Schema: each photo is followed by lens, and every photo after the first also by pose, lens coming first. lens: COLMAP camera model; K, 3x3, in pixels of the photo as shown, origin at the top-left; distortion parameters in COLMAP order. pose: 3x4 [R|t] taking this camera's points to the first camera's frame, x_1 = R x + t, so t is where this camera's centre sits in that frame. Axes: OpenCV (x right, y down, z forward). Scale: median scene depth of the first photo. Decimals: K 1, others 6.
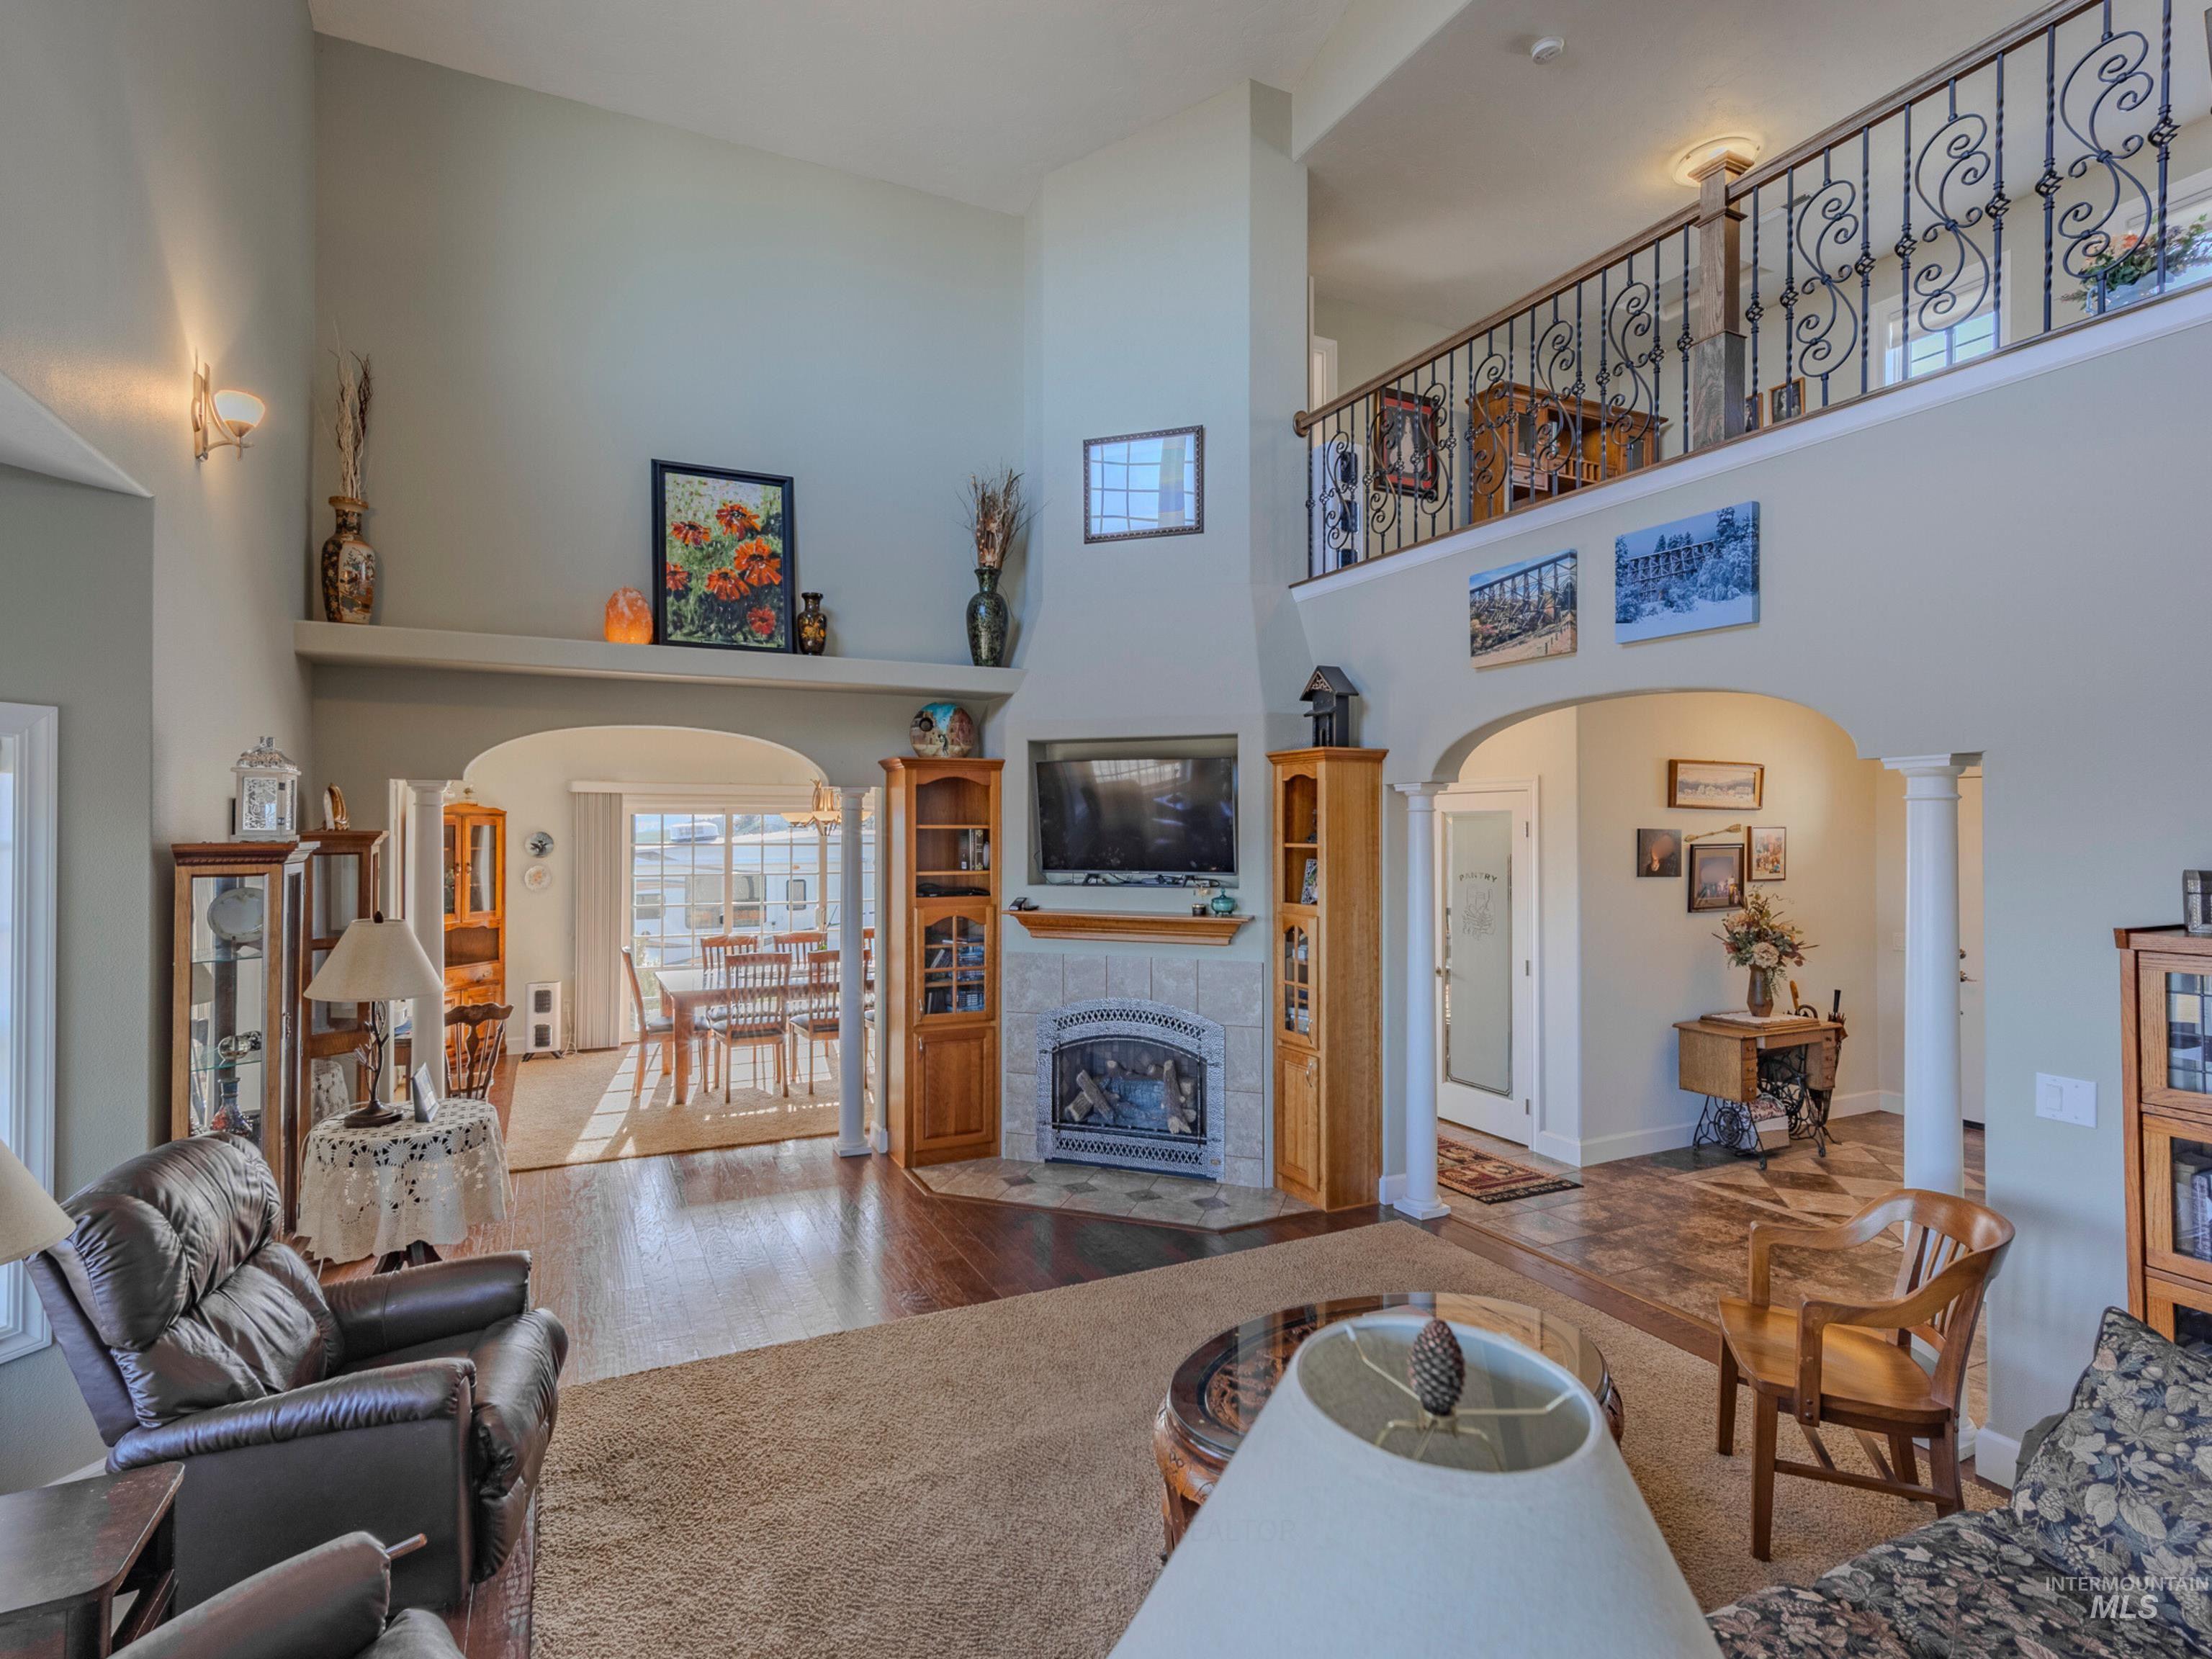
lens RADIAL K [[1087.4, 0, 1089.1], [0, 1087.4, 813.9], [0, 0, 1]] dist [0.000034, 0.001398]
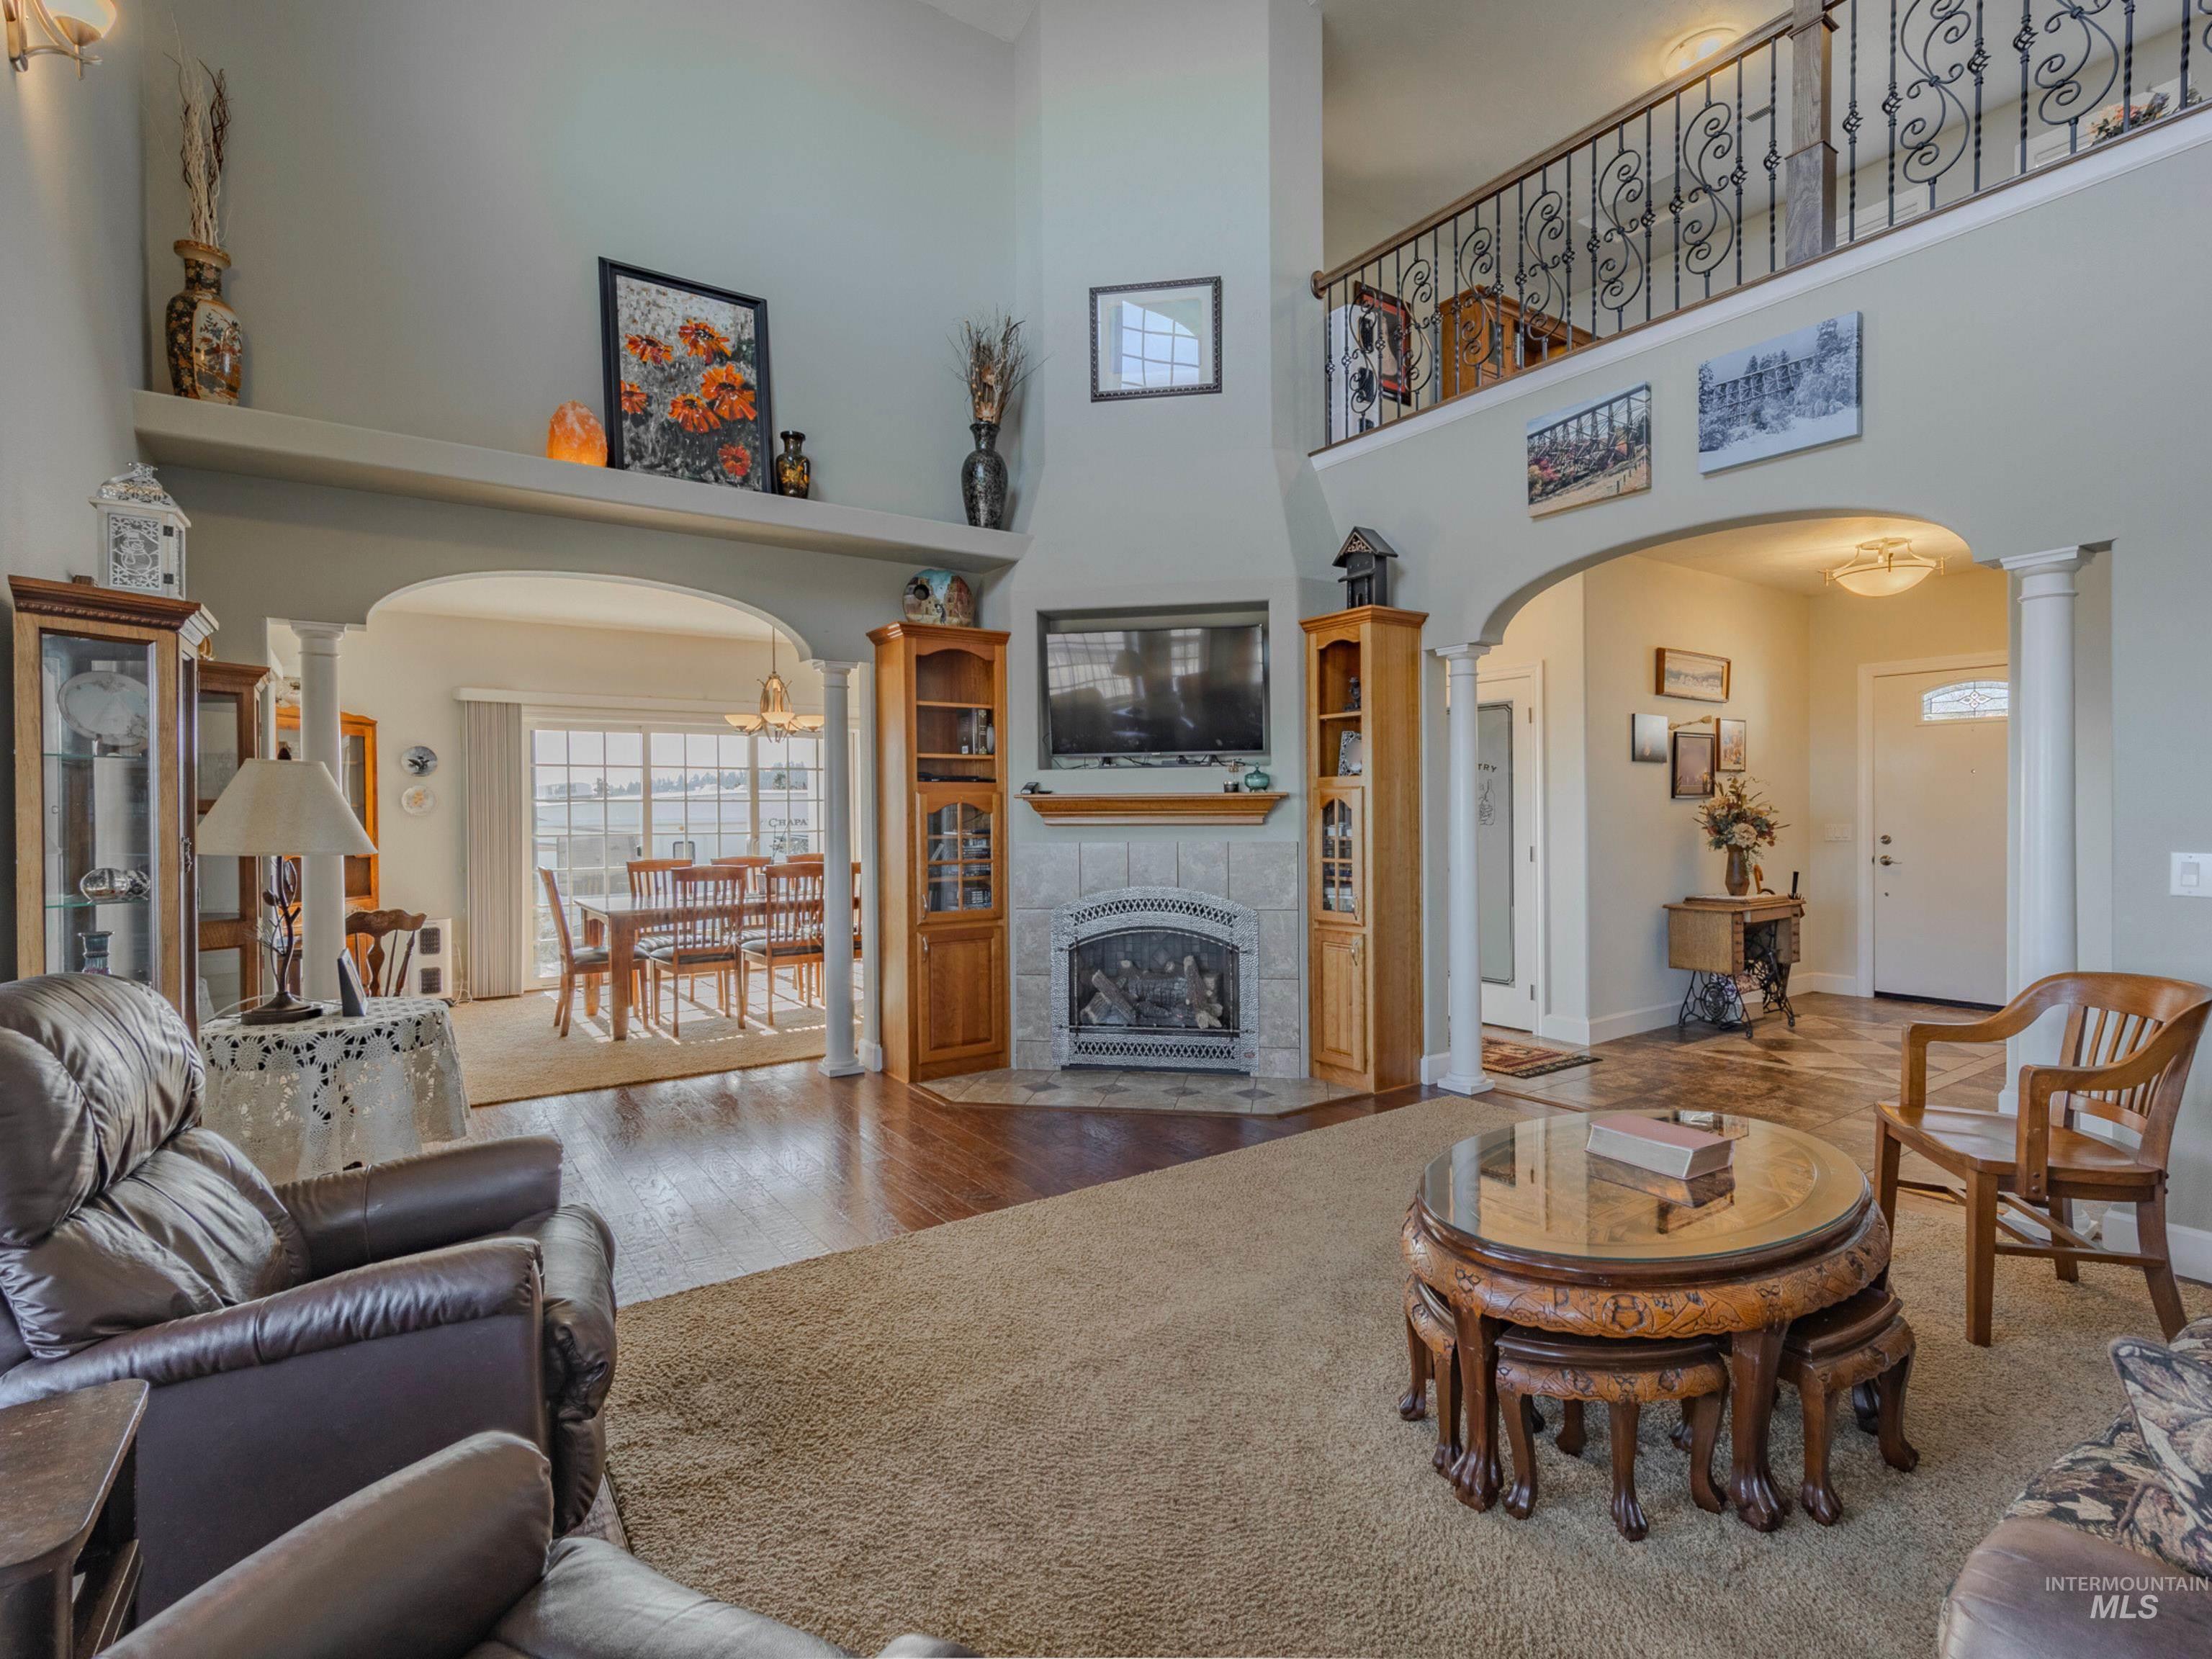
lens RADIAL K [[1067.4, 0, 1140.6], [0, 1067.4, 816.5], [0, 0, 1]] dist [-0.004794, 0.007831]
pose [[0.984530, -0.014284, 0.174635, -0.142097], [0.012182, 0.999840, 0.013103, 0.103978], [-0.174794, -0.010773, 0.984546, 0.109457]]
